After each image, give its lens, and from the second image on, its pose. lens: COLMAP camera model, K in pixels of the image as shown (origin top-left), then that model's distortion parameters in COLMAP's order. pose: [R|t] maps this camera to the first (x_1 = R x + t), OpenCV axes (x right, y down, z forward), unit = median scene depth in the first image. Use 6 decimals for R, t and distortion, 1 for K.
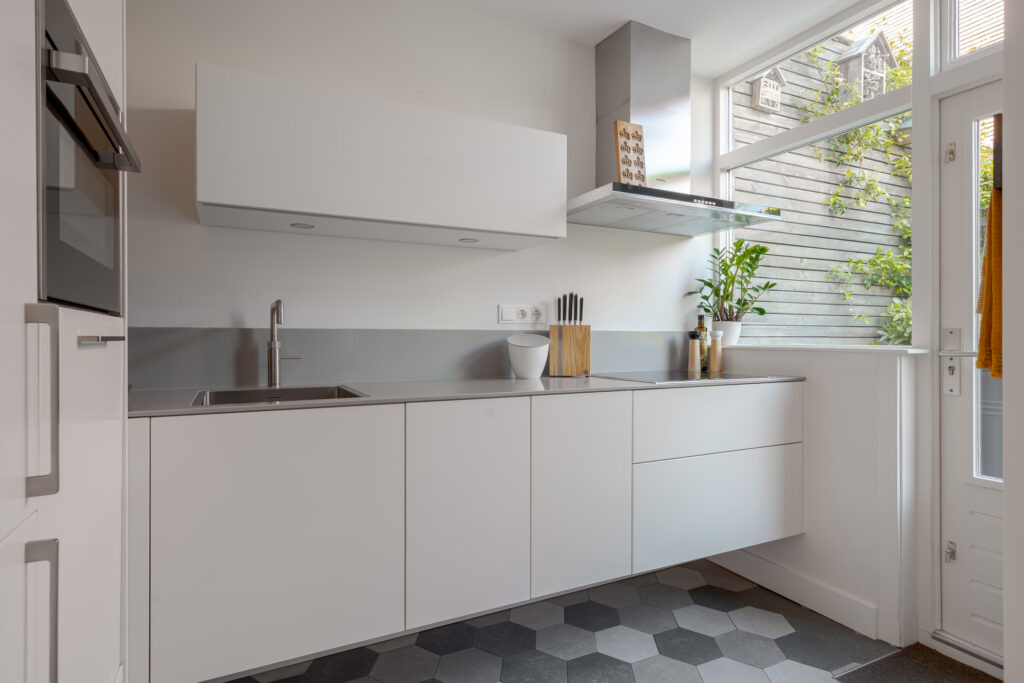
lens RADIAL K [[535.8, 0, 512.0], [0, 535.8, 341.5], [0, 0, 1]] dist [0.000262, 0.000118]
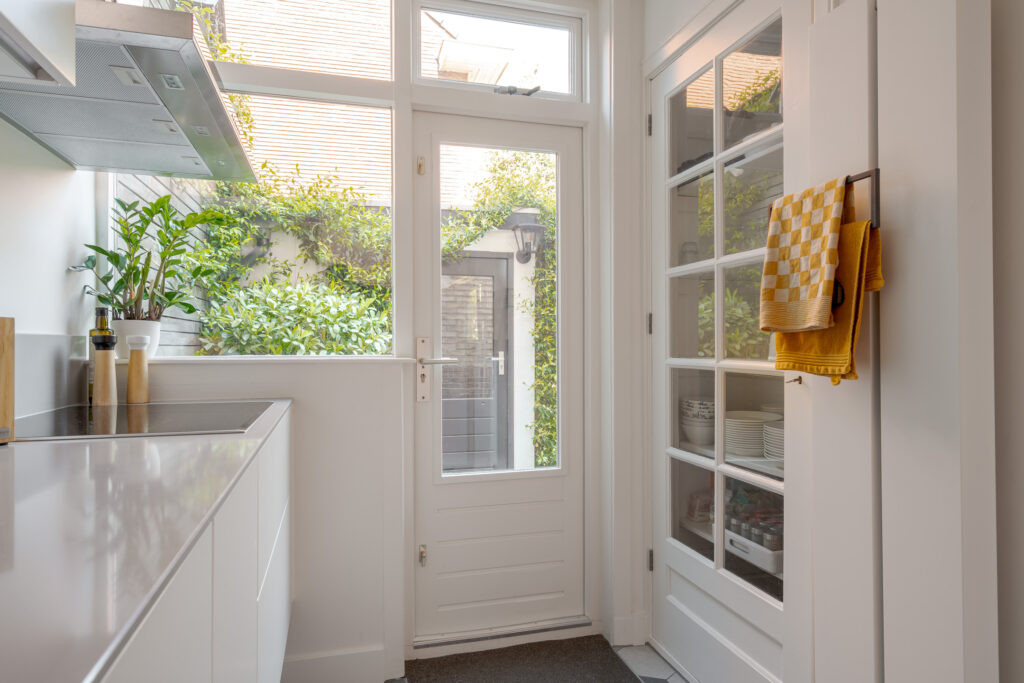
lens RADIAL K [[588.1, 0, 492.6], [0, 588.1, 342.0], [0, 0, 1]] dist [0.002731, -0.000347]
pose [[0.185930, 0.002562, 0.982560, -0.197945], [0.012300, 0.999912, -0.004935, -0.005937], [-0.982486, 0.013003, 0.185882, 0.491768]]
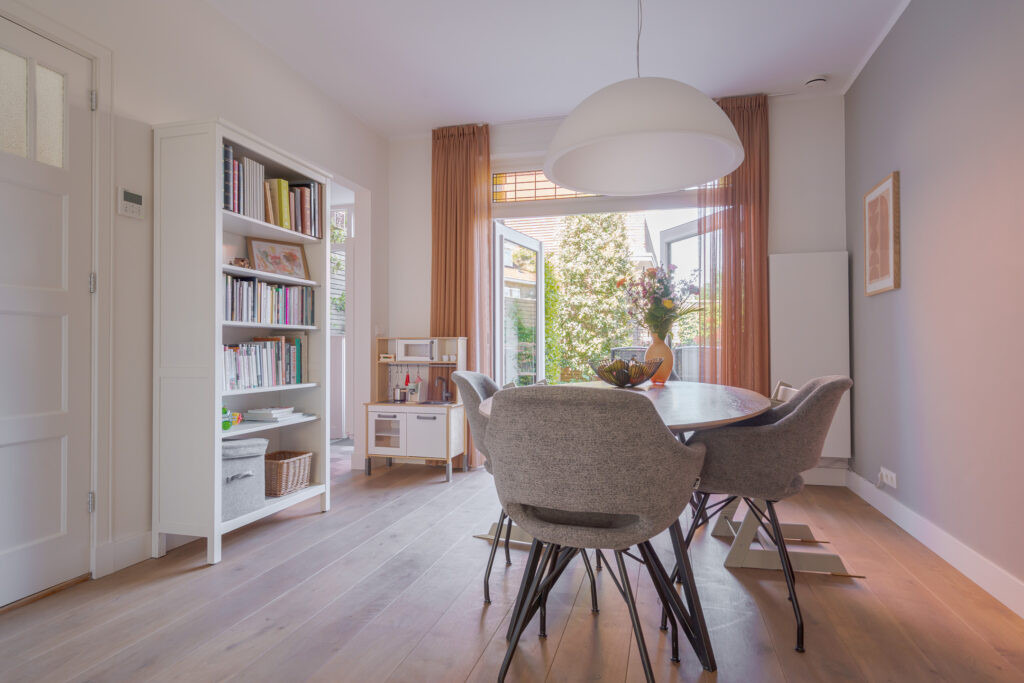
lens RADIAL K [[573.2, 0, 510.8], [0, 573.2, 340.2], [0, 0, 1]] dist [0.009264, 0.000933]
pose [[0.659267, 0.010757, 0.751832, -0.757059], [0.007249, 0.999760, -0.020661, 0.083448], [-0.751874, 0.019071, 0.659031, -1.292548]]
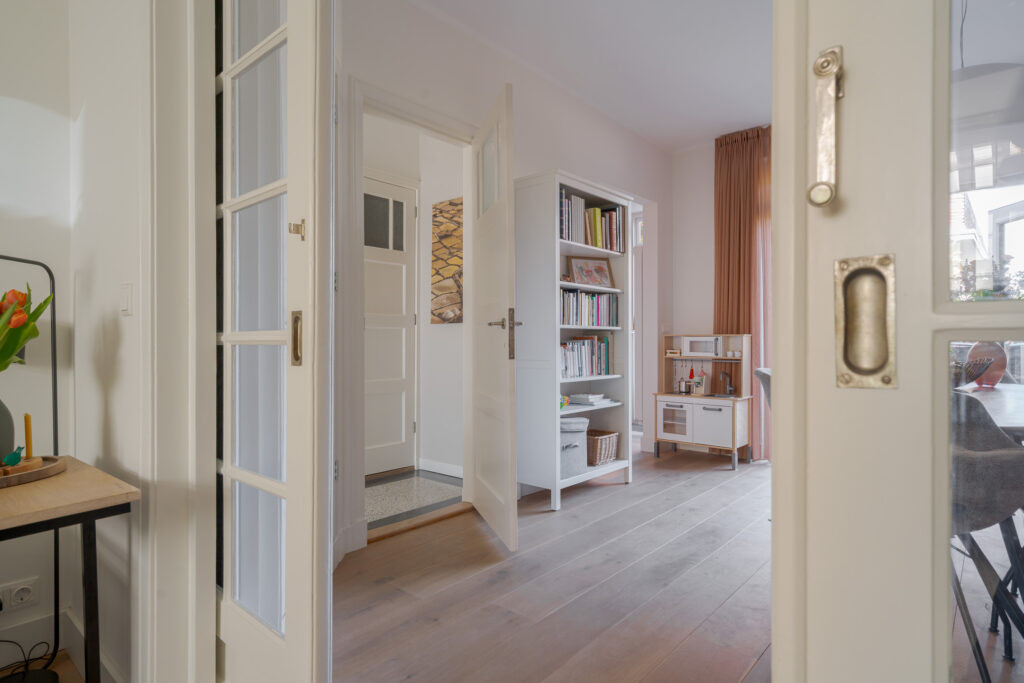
lens RADIAL K [[561.2, 0, 512.0], [0, 561.2, 341.5], [0, 0, 1]] dist [0.005051, 0.002060]
pose [[0.917789, 0.000615, 0.397069, -0.936620], [0.002561, 0.999969, -0.007469, 0.071714], [-0.397061, 0.007872, 0.917759, -1.375672]]
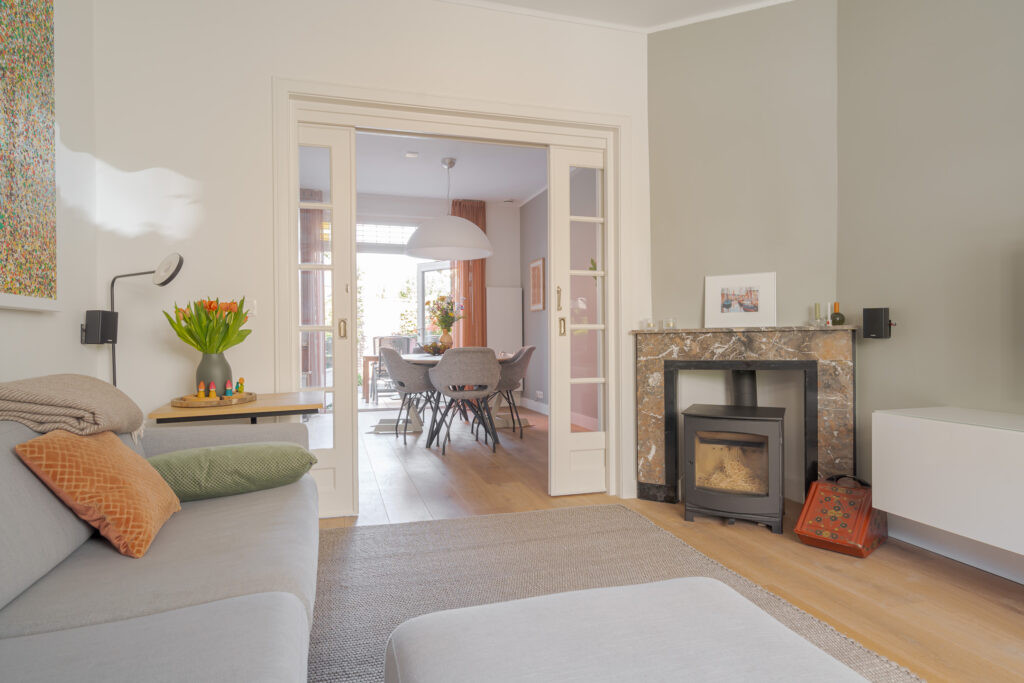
lens RADIAL K [[588.1, 0, 492.6], [0, 588.1, 342.0], [0, 0, 1]] dist [0.002731, -0.000347]
pose [[0.183237, -0.008192, 0.983035, -2.044682], [0.013649, 0.999890, 0.005788, 0.088751], [-0.982974, 0.012357, 0.183329, -1.373895]]
